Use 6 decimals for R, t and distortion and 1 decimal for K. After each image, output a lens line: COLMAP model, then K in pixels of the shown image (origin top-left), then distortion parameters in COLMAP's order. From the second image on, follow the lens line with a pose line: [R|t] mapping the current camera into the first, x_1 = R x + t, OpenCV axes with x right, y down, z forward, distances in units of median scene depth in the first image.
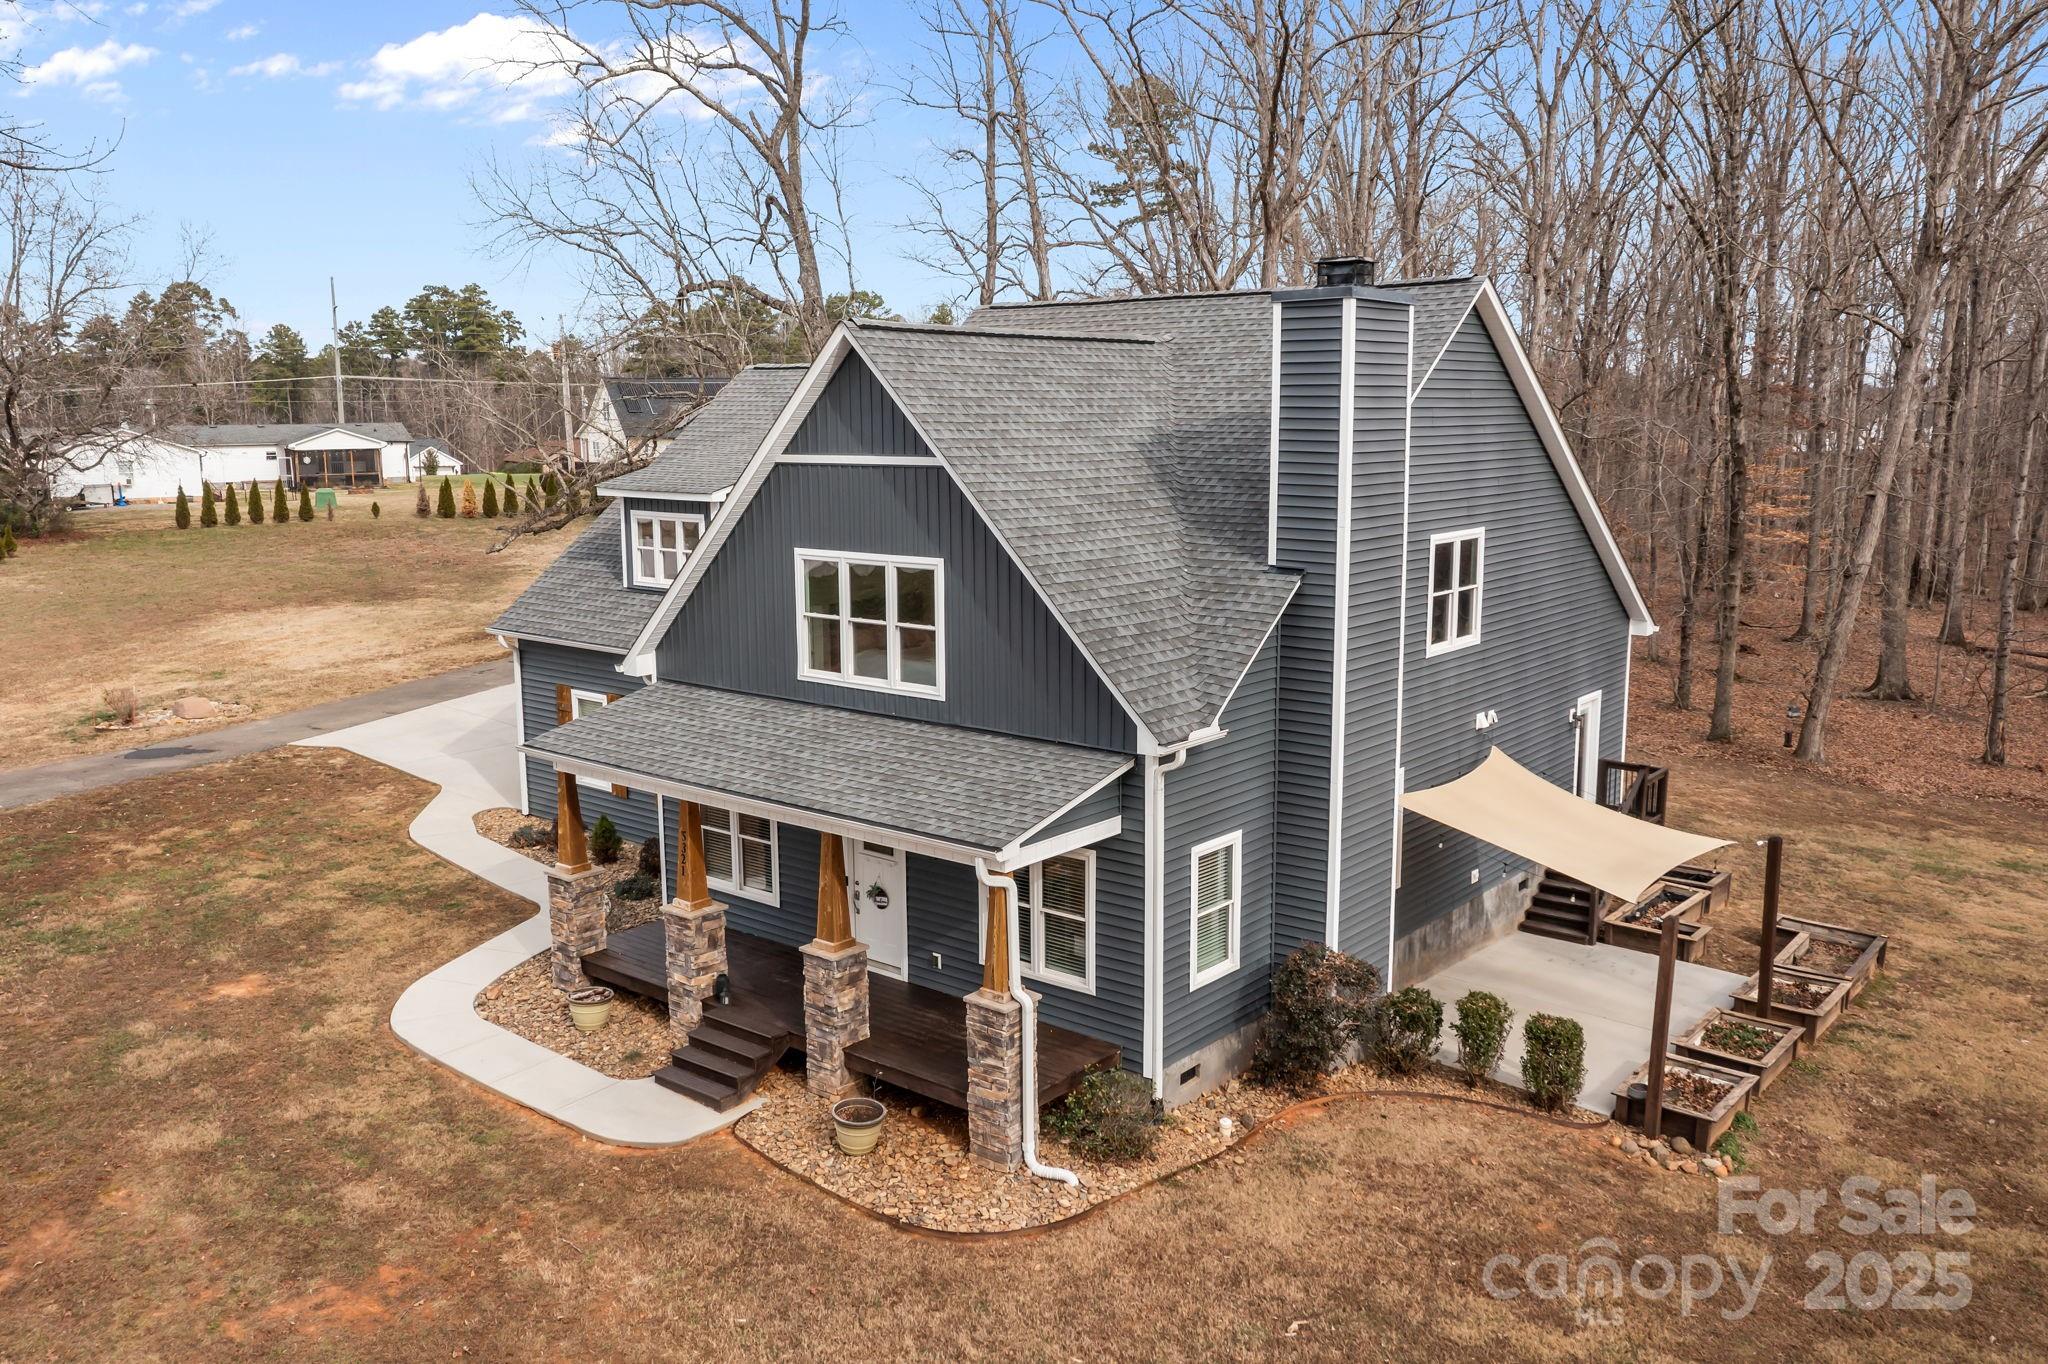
lens RADIAL K [[1620.6, 0, 1012.0], [0, 1620.6, 682.9], [0, 0, 1]] dist [-0.006696, -0.006666]
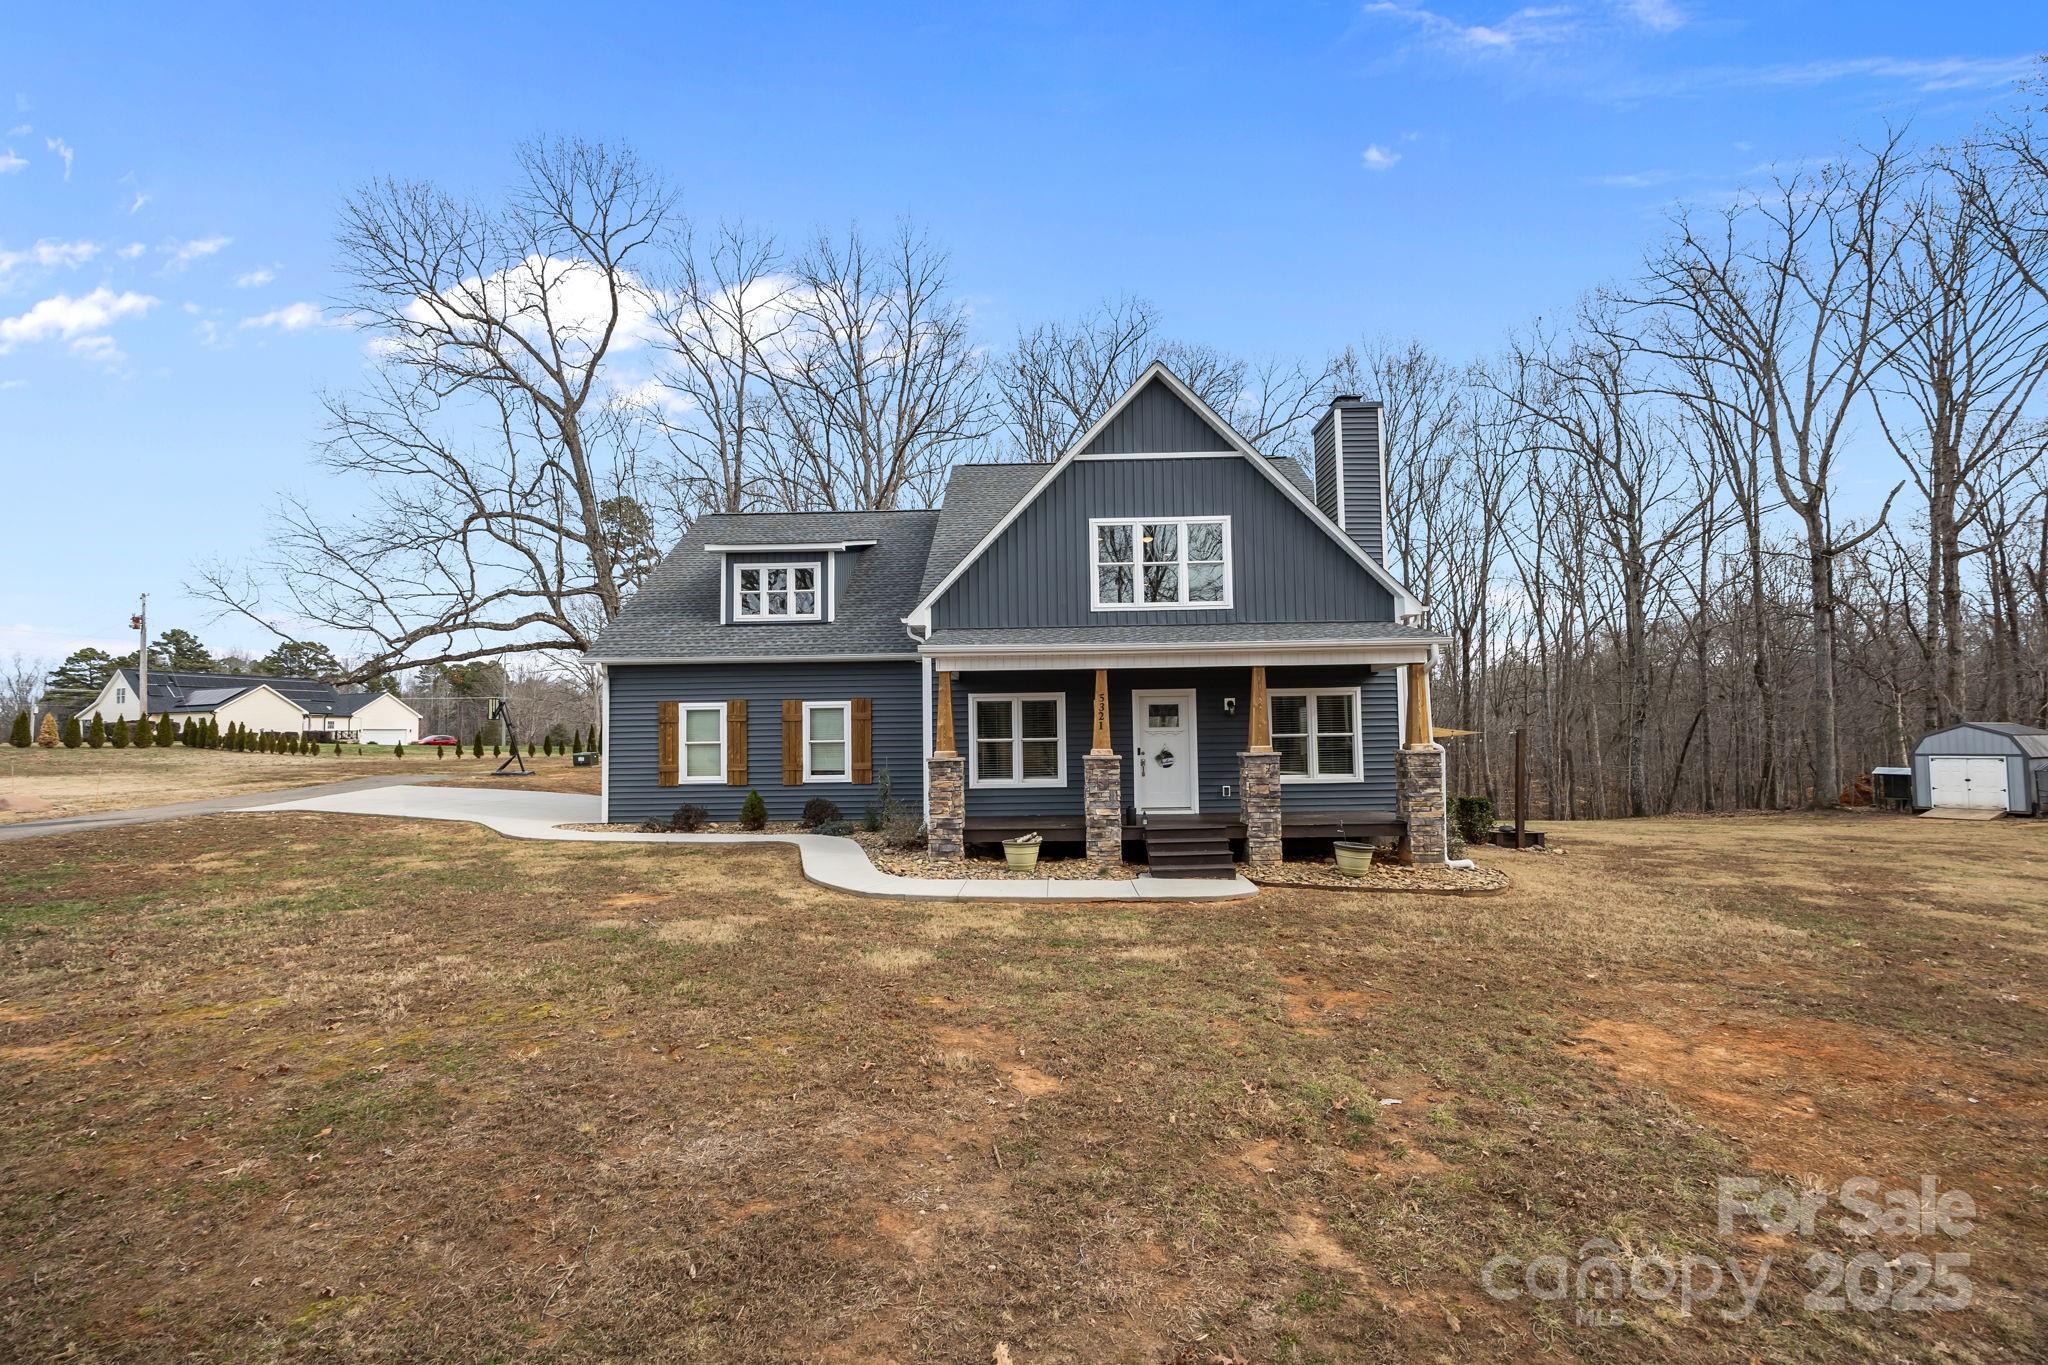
lens RADIAL K [[854.0, 0, 1024.2], [0, 854.0, 704.3], [0, 0, 1]] dist [-0.012095, 0.000102]
pose [[0.784953, 0.018670, 0.619274, -0.640795], [0.115625, 0.977570, -0.176031, 0.202454], [-0.608671, 0.209780, 0.765188, 0.493844]]
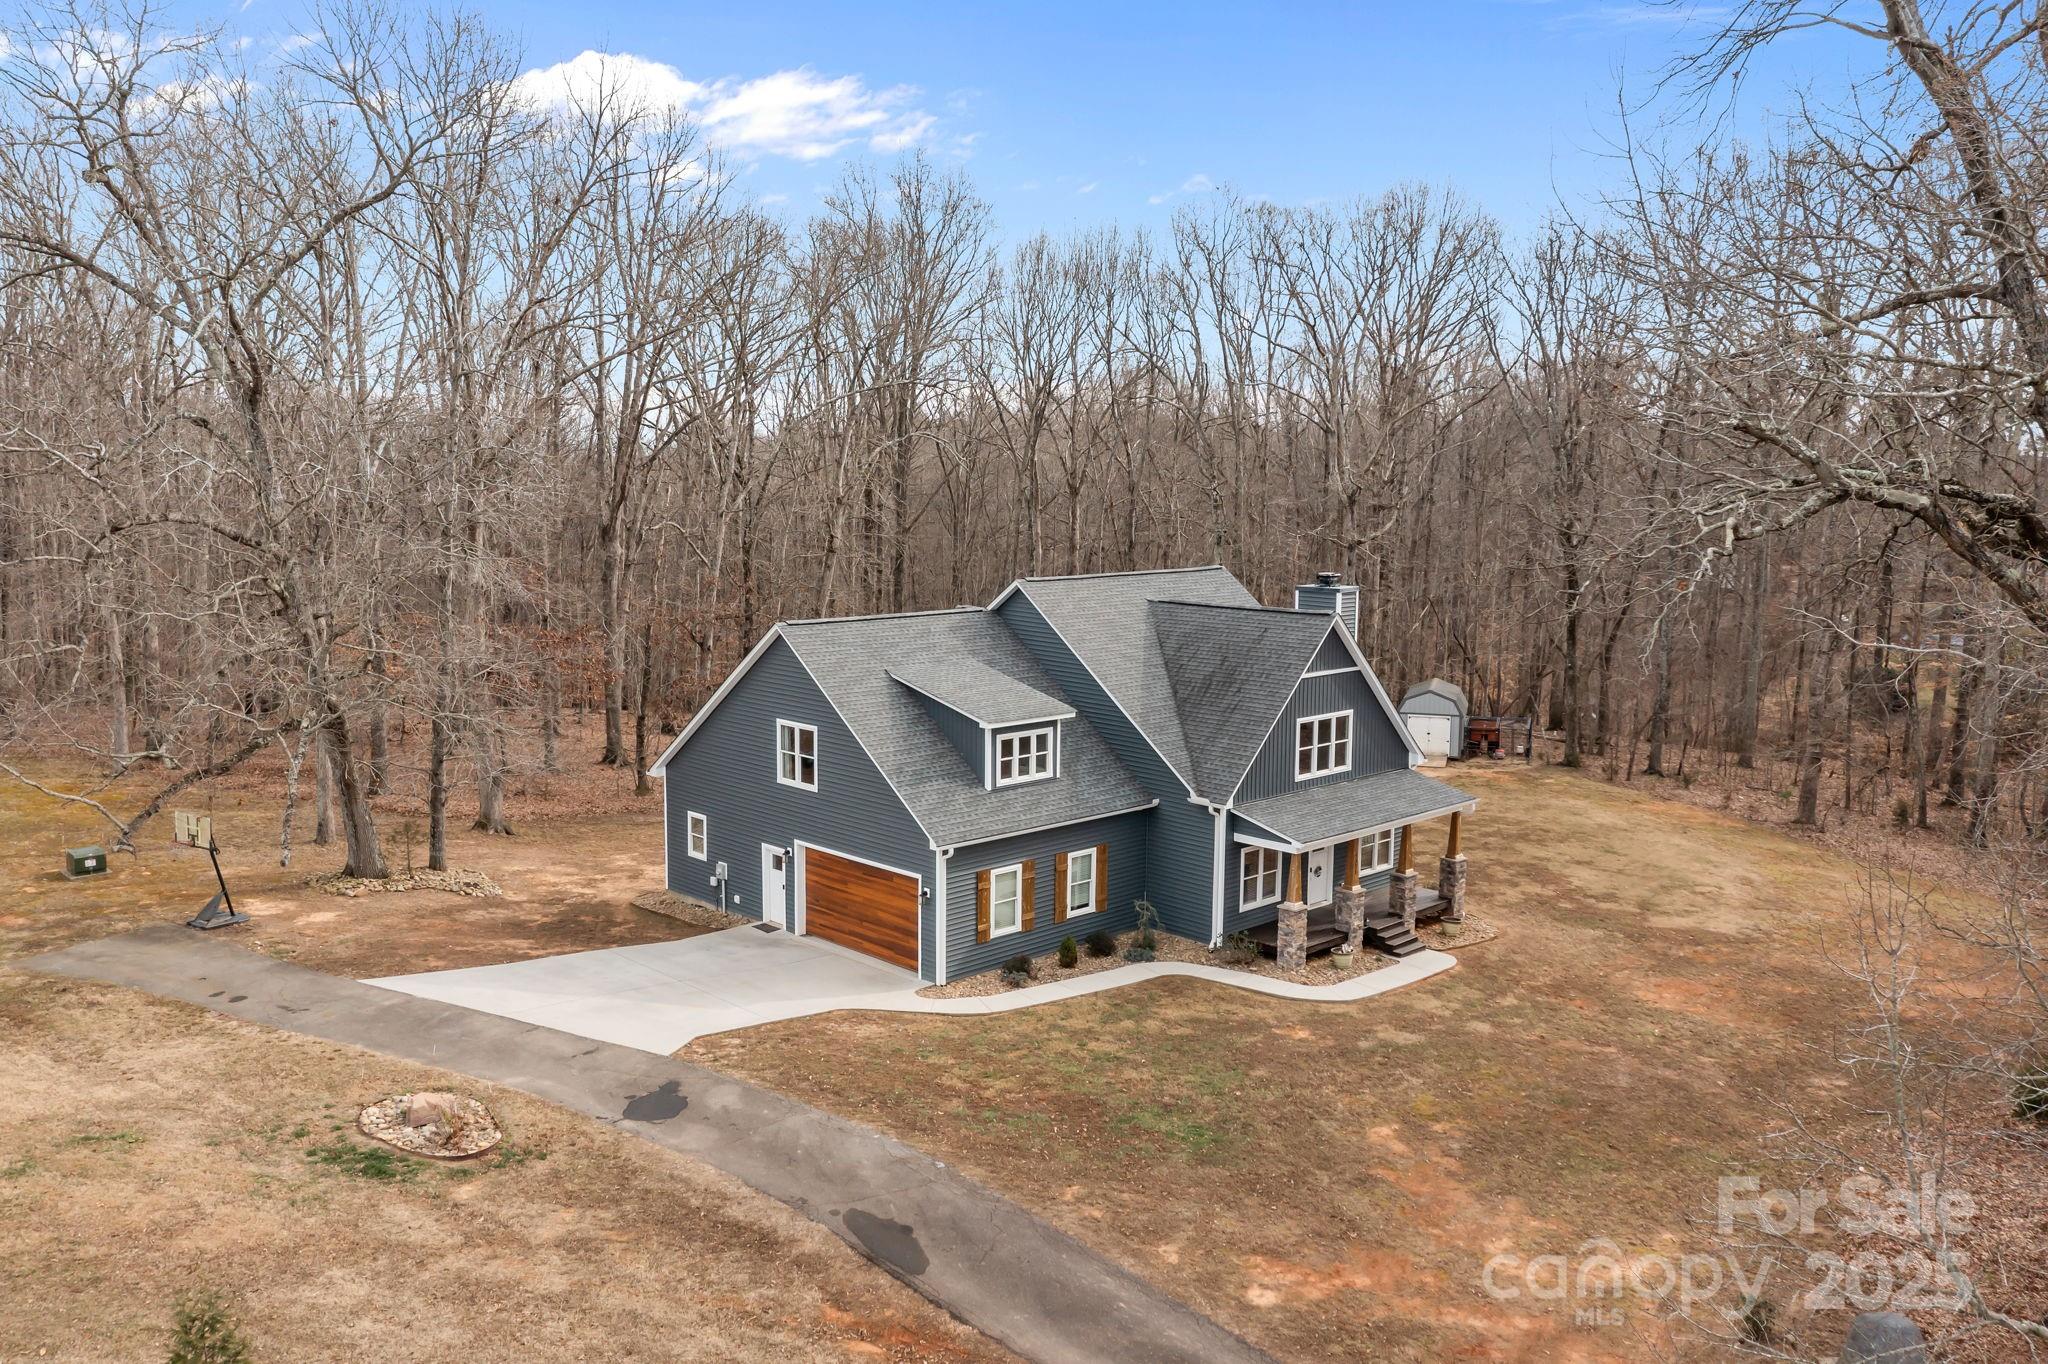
lens RADIAL K [[1620.6, 0, 1011.3], [0, 1620.6, 676.4], [0, 0, 1]] dist [-0.006696, -0.006666]
pose [[0.123323, -0.121027, 0.984959, -2.225512], [0.165153, 0.981197, 0.099886, -0.405480], [-0.978527, 0.150351, 0.140992, 1.055860]]
